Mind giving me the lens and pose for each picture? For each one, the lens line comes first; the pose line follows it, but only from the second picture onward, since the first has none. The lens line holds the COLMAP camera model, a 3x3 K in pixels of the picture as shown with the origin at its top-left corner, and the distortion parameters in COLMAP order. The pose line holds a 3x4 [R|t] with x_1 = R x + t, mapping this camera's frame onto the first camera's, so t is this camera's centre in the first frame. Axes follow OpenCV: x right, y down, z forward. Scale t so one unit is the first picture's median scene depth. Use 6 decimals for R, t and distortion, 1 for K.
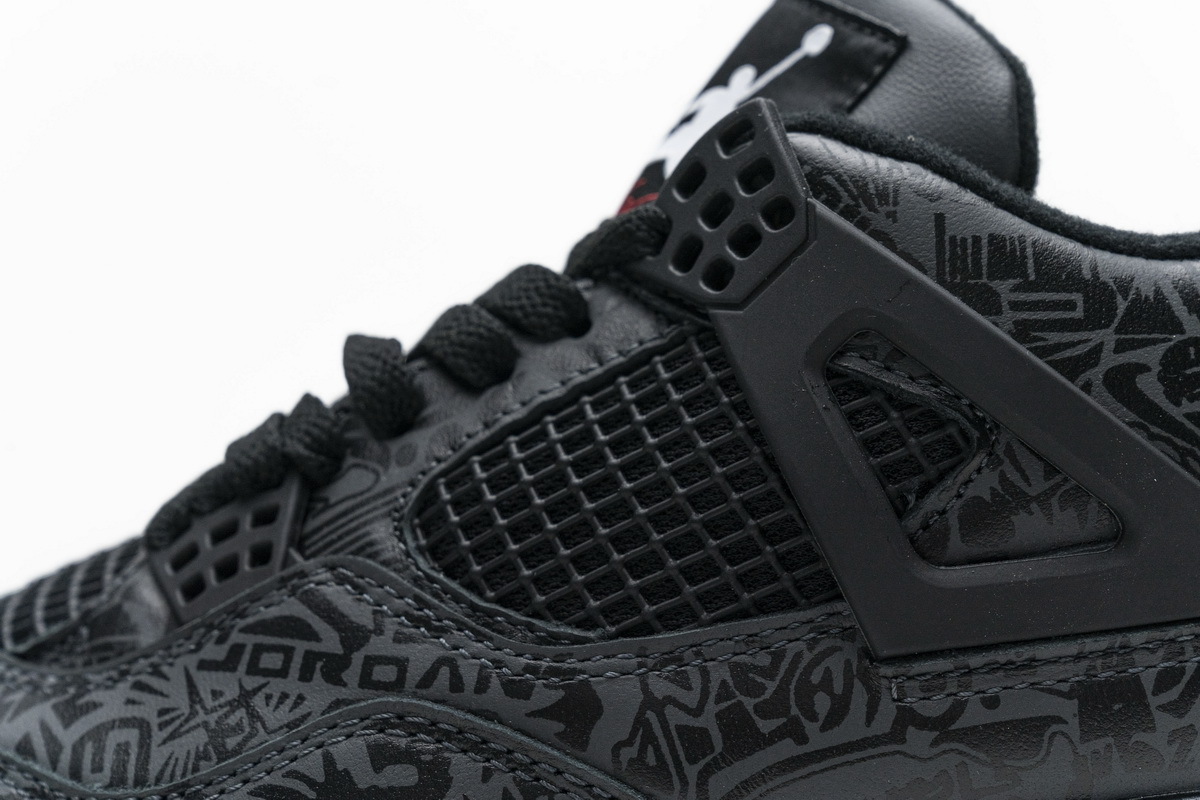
lens RADIAL K [[2310.5, 0, 605.2], [0, 2310.5, 400.0], [0, 0, 1]] dist [0.004139, 0.000000]
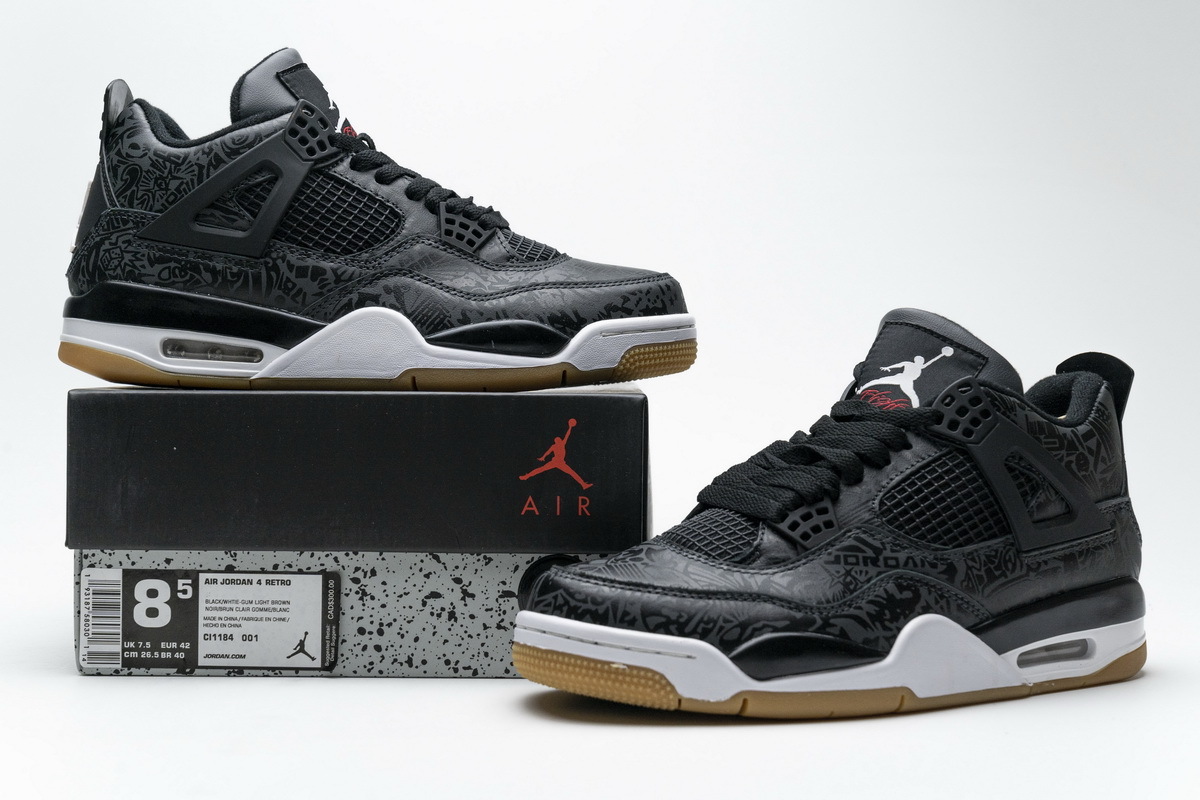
lens RADIAL K [[1868.3, 0, 595.6], [0, 1868.3, 404.4], [0, 0, 1]] dist [0.165175, 0.000000]
pose [[0.827220, 0.001696, 0.561875, -1.839223], [-0.023804, 0.999203, 0.032031, -0.164836], [-0.561373, -0.039872, 0.826602, -0.851693]]
